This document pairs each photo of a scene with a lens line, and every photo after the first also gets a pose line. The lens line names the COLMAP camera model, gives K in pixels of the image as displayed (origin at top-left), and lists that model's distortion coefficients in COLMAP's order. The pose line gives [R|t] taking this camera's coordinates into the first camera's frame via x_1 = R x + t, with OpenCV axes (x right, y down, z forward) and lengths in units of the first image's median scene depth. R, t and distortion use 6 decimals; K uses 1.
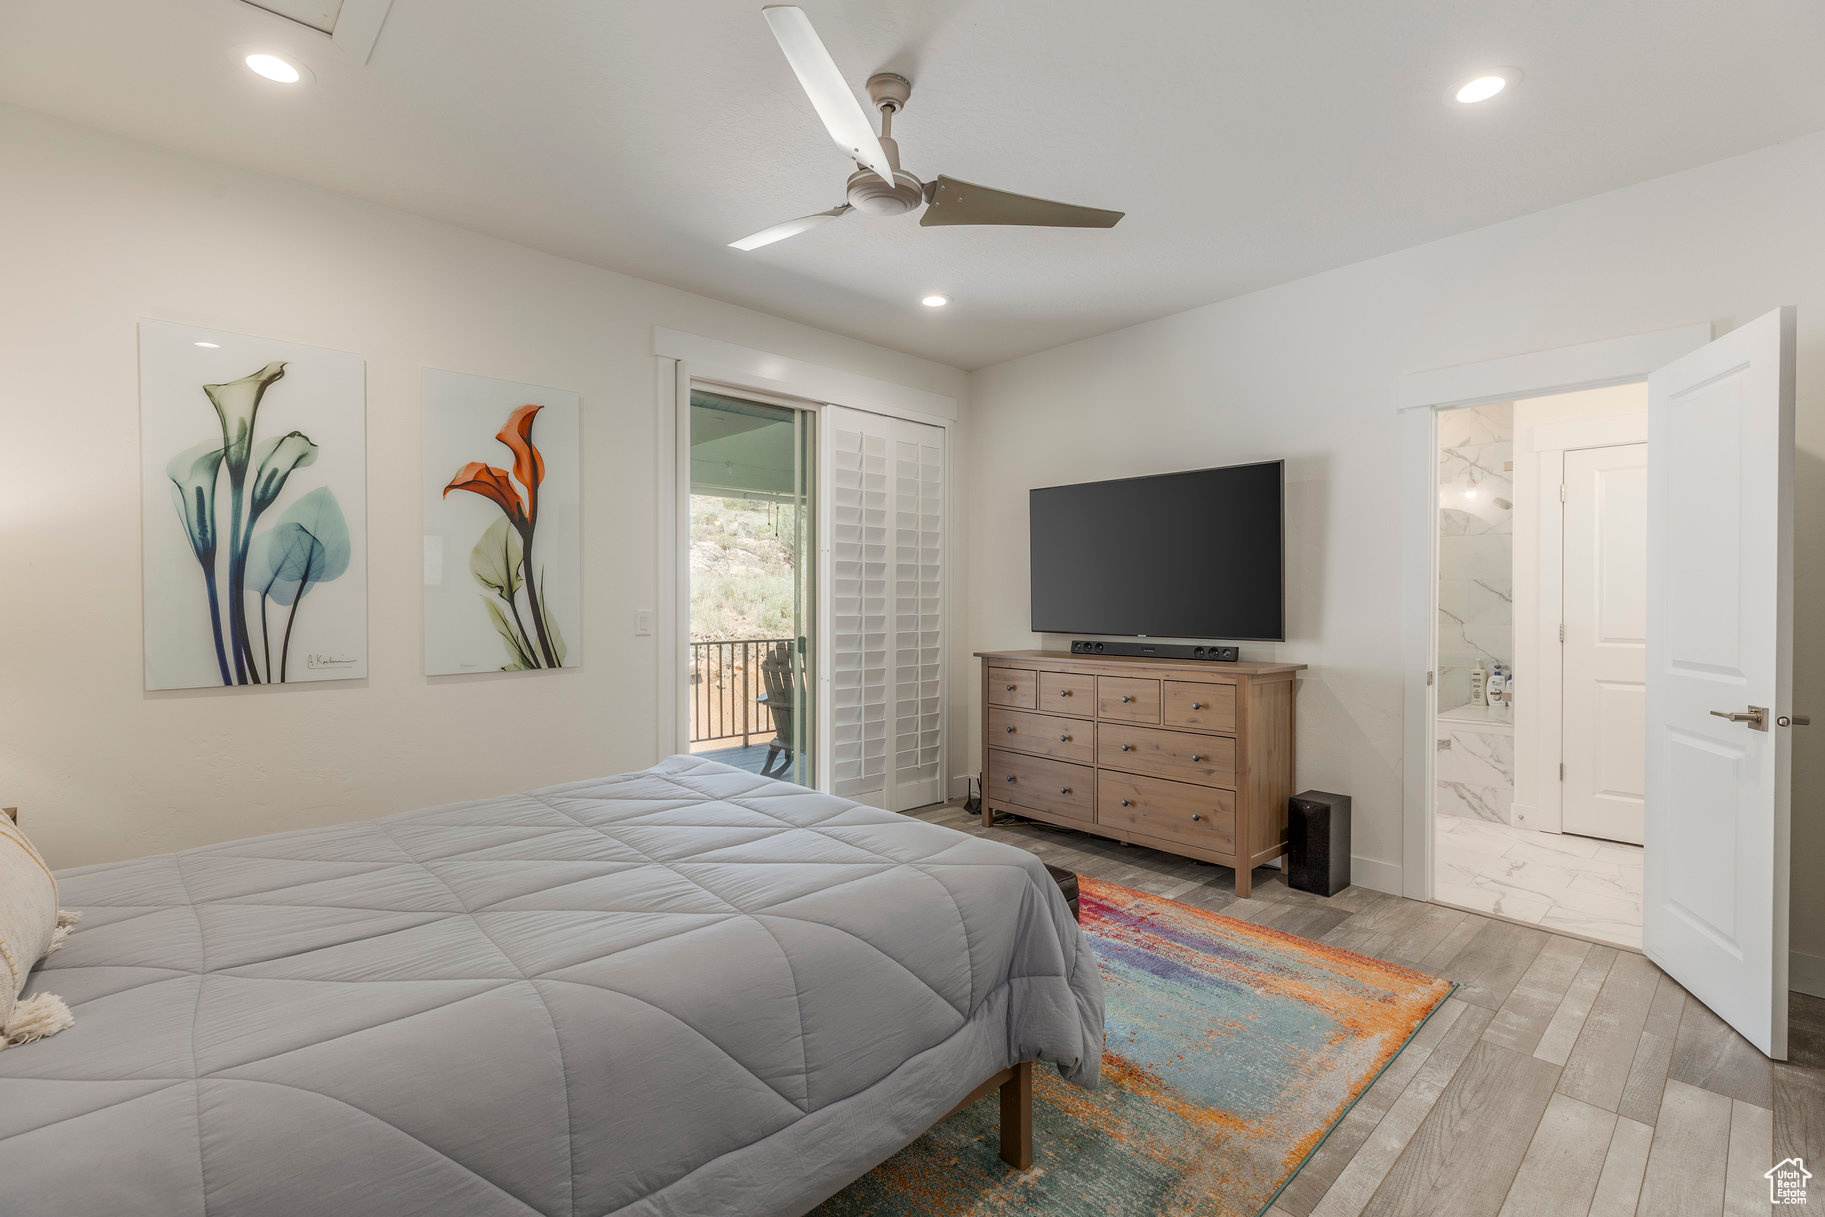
lens RADIAL K [[818.0, 0, 912.3], [0, 818.0, 606.3], [0, 0, 1]] dist [0.003825, -0.001011]
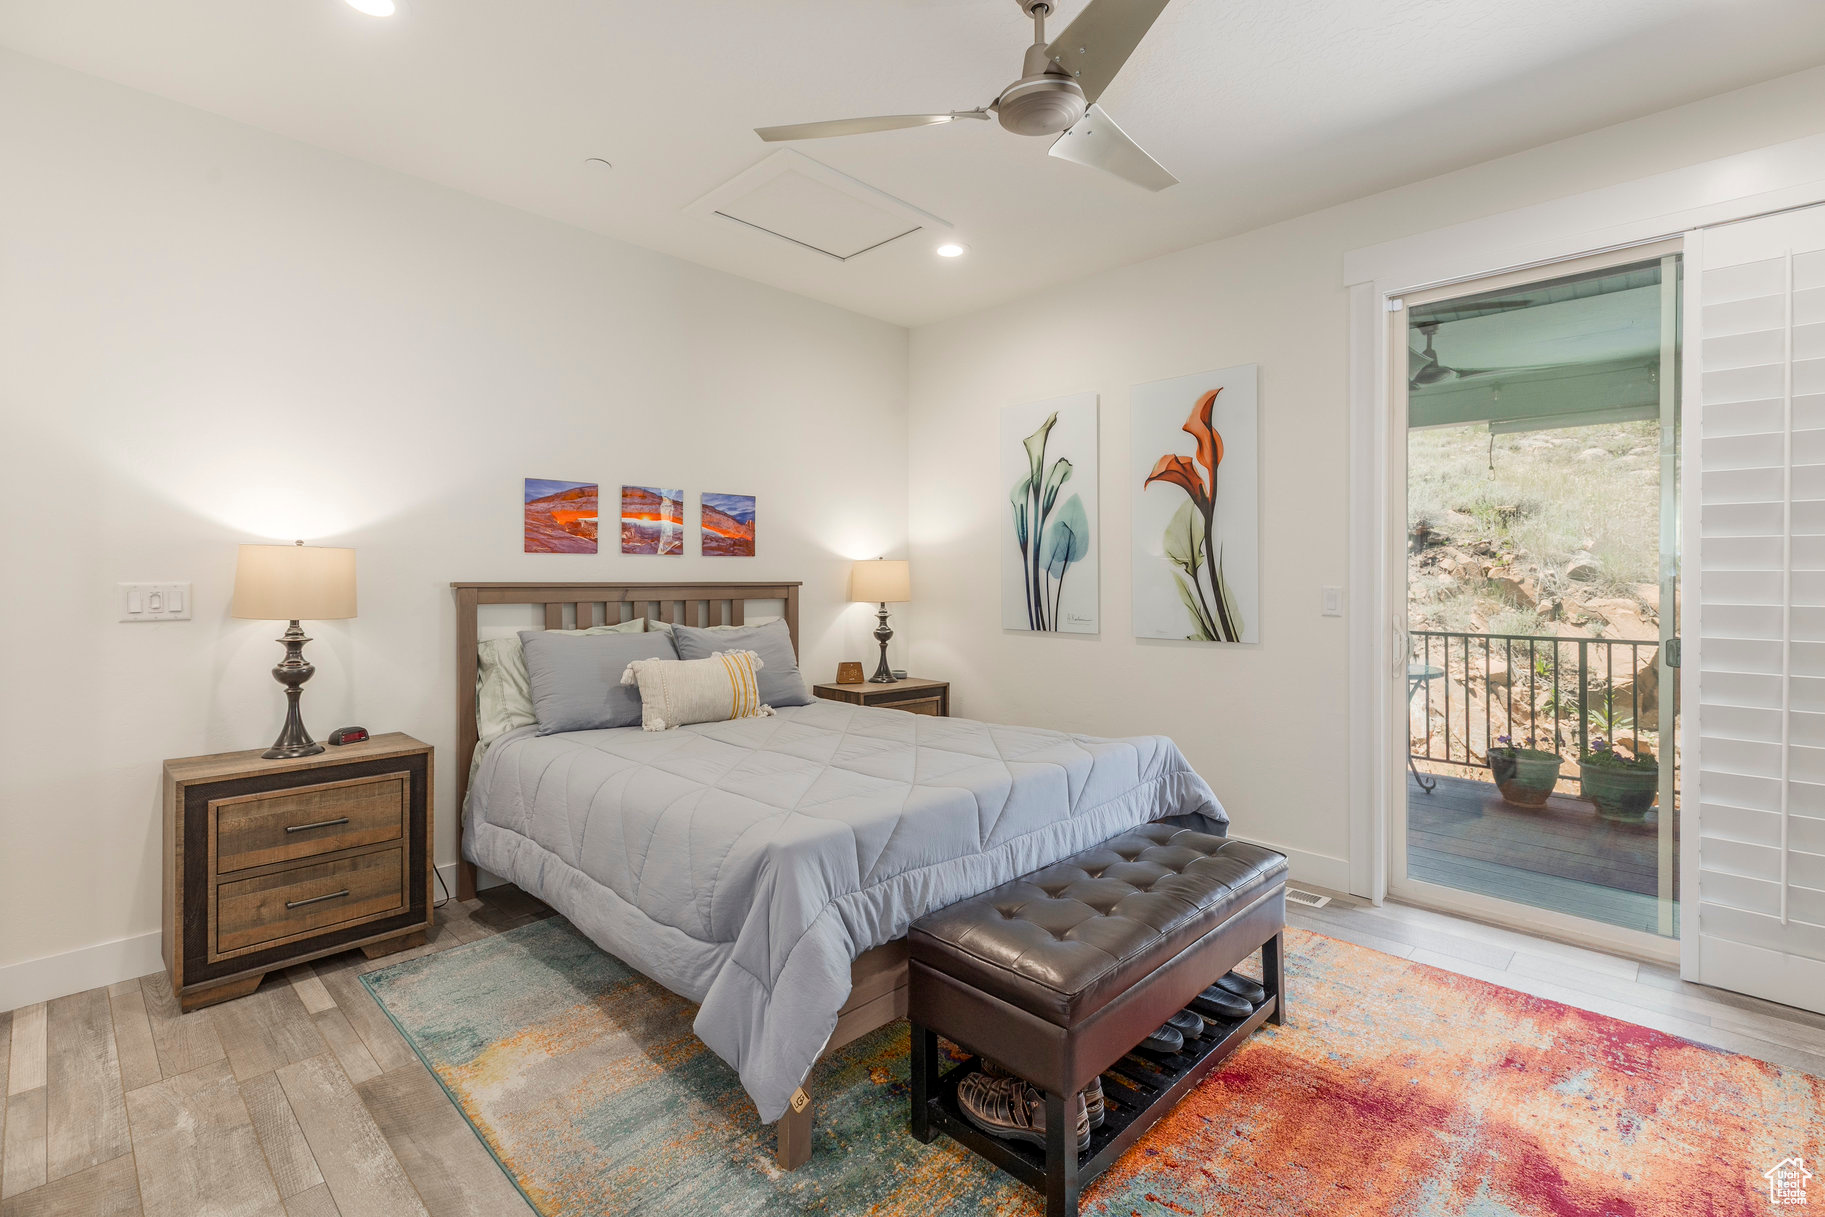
lens RADIAL K [[818.0, 0, 912.4], [0, 818.0, 573.5], [0, 0, 1]] dist [0.003825, -0.001011]
pose [[0.051112, -0.002778, -0.998689, 0.607892], [-0.013027, 0.999909, -0.003448, -0.001241], [0.998608, 0.013186, 0.051071, 0.602724]]
